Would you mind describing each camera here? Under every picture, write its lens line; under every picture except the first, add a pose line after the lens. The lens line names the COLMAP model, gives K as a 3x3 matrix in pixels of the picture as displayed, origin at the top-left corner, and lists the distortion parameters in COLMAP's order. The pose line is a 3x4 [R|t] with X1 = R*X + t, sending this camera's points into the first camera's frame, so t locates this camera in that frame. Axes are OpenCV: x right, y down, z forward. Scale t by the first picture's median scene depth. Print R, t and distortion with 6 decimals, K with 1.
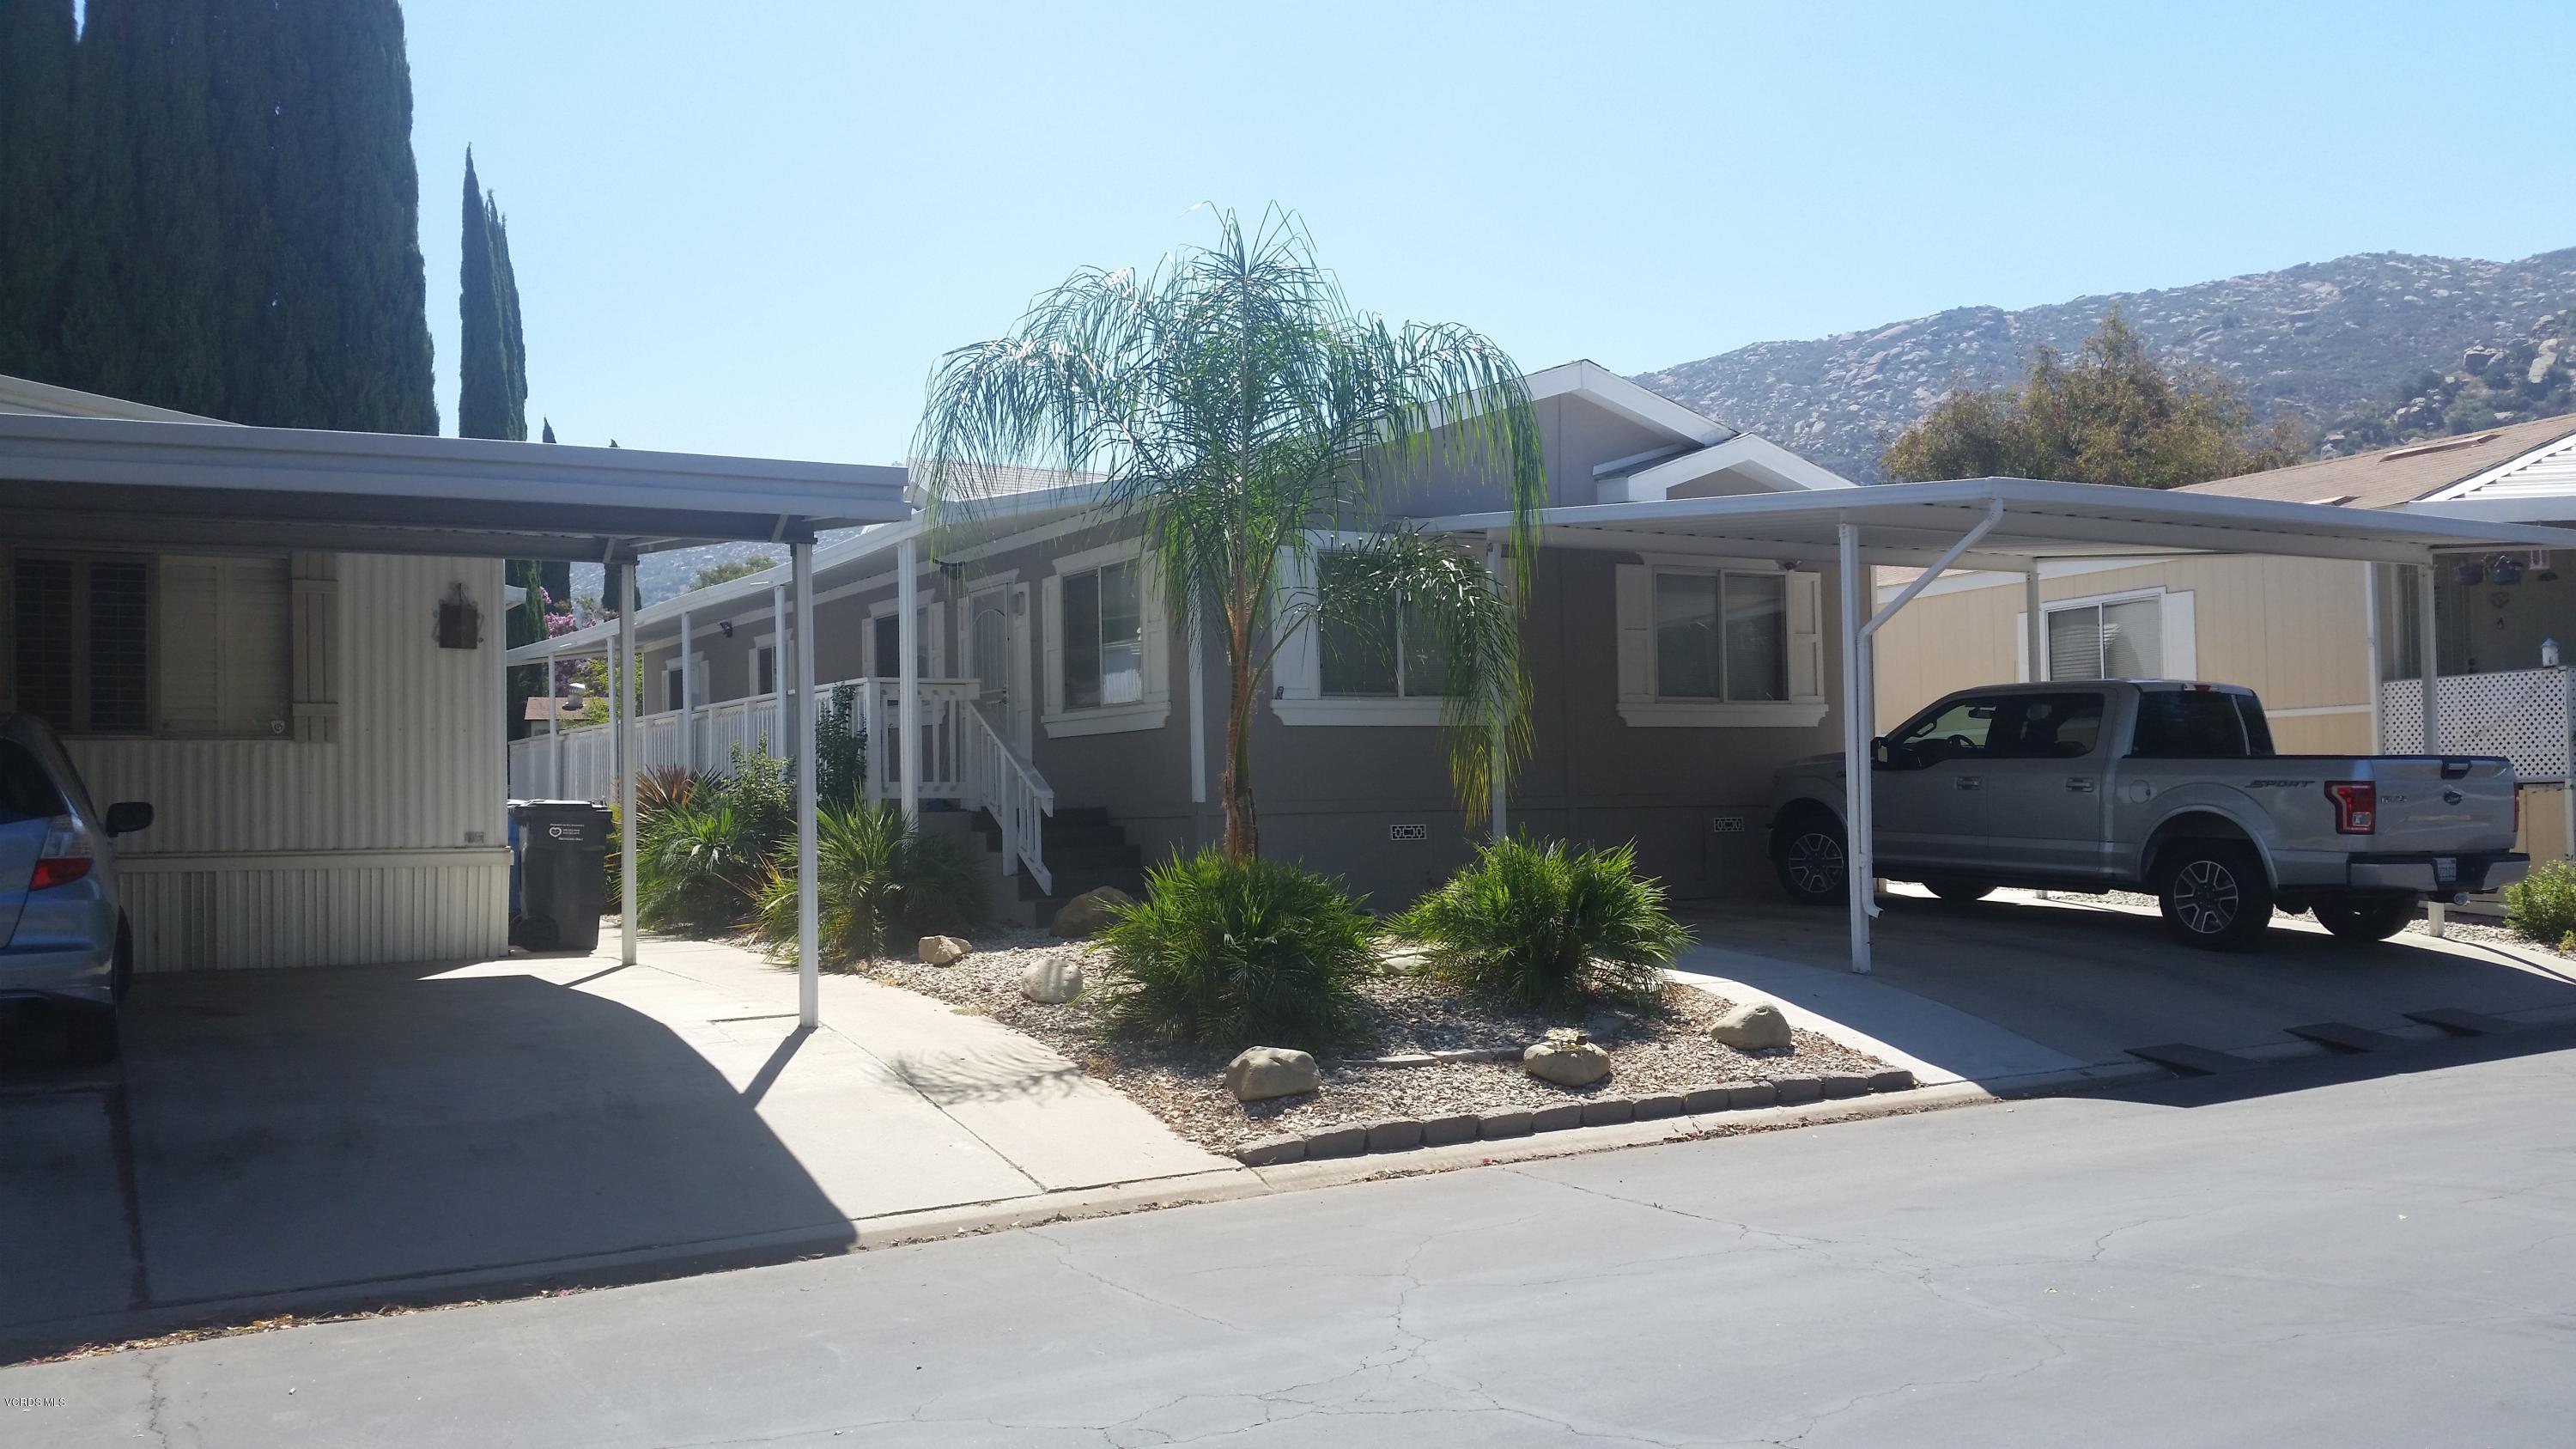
lens RADIAL K [[2137.6, 0, 1288.0], [0, 2137.6, 724.5], [0, 0, 1]] dist [0.225071, -0.539360]
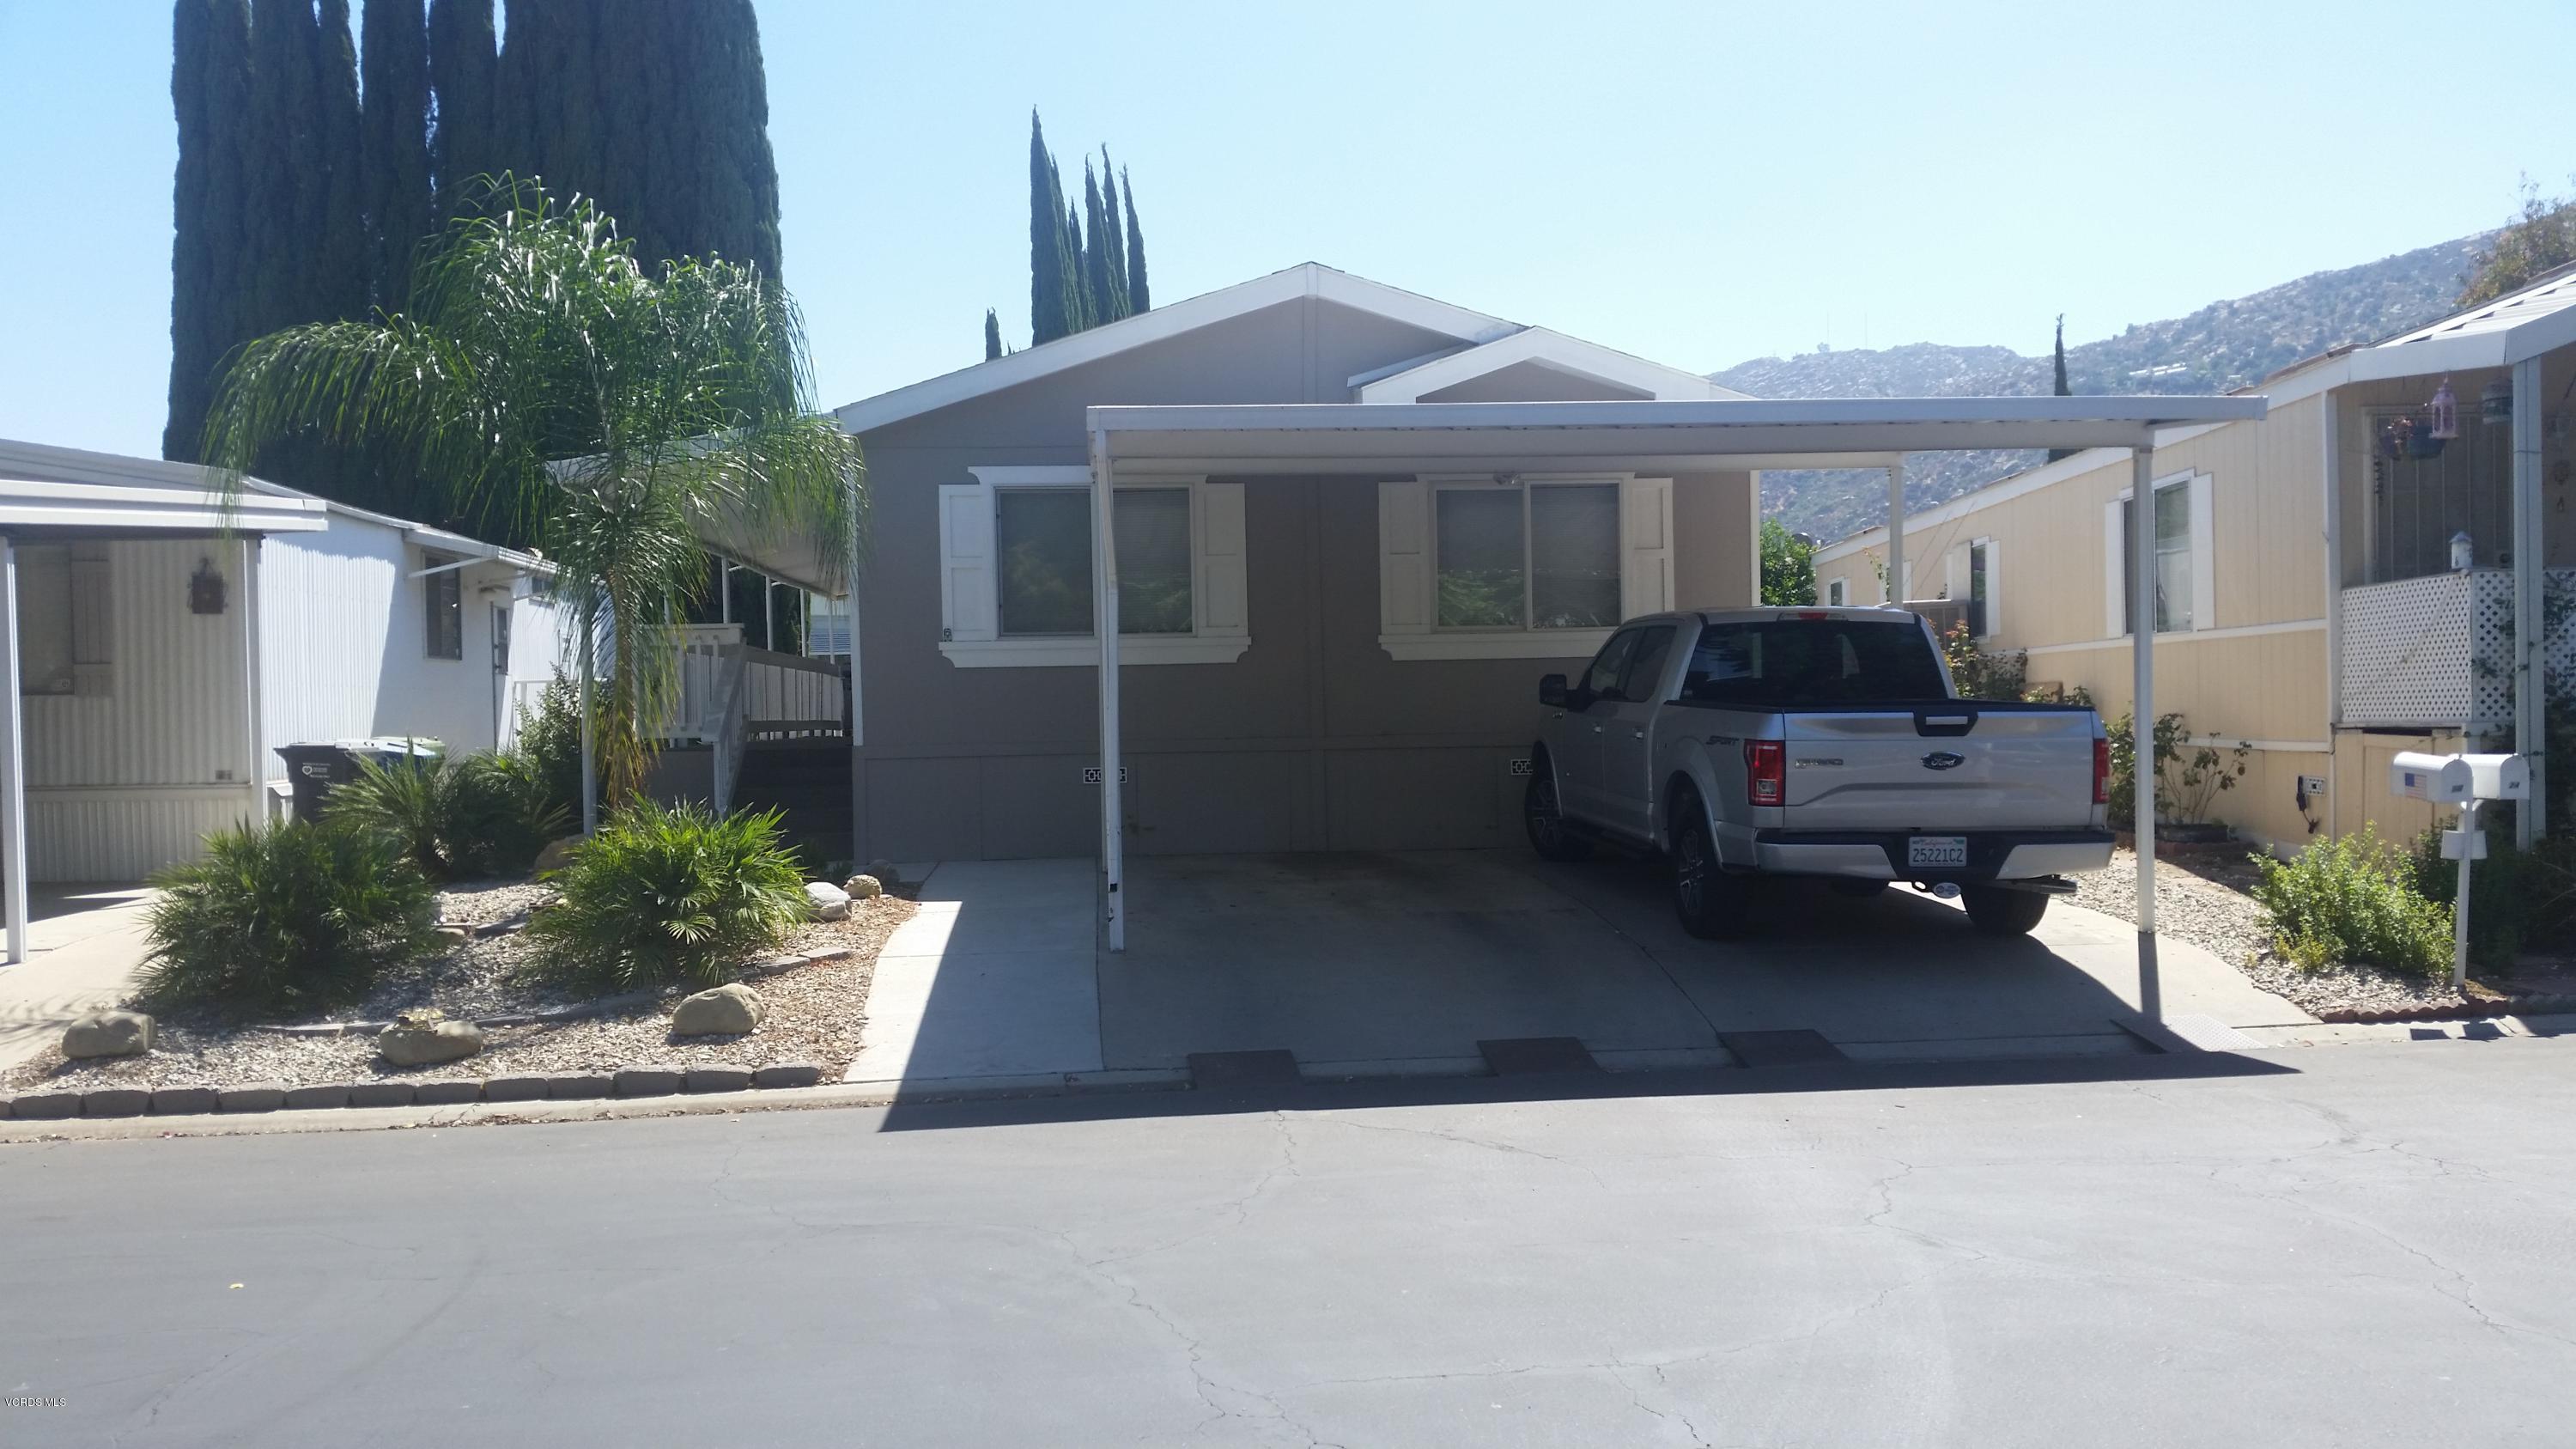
lens RADIAL K [[2176.6, 0, 1288.0], [0, 2176.6, 724.5], [0, 0, 1]] dist [0.083608, -0.184475]
pose [[0.900269, 0.003715, -0.435318, 0.652252], [0.018747, 0.998705, 0.047293, -0.020469], [0.434930, -0.050738, 0.899034, 0.190987]]
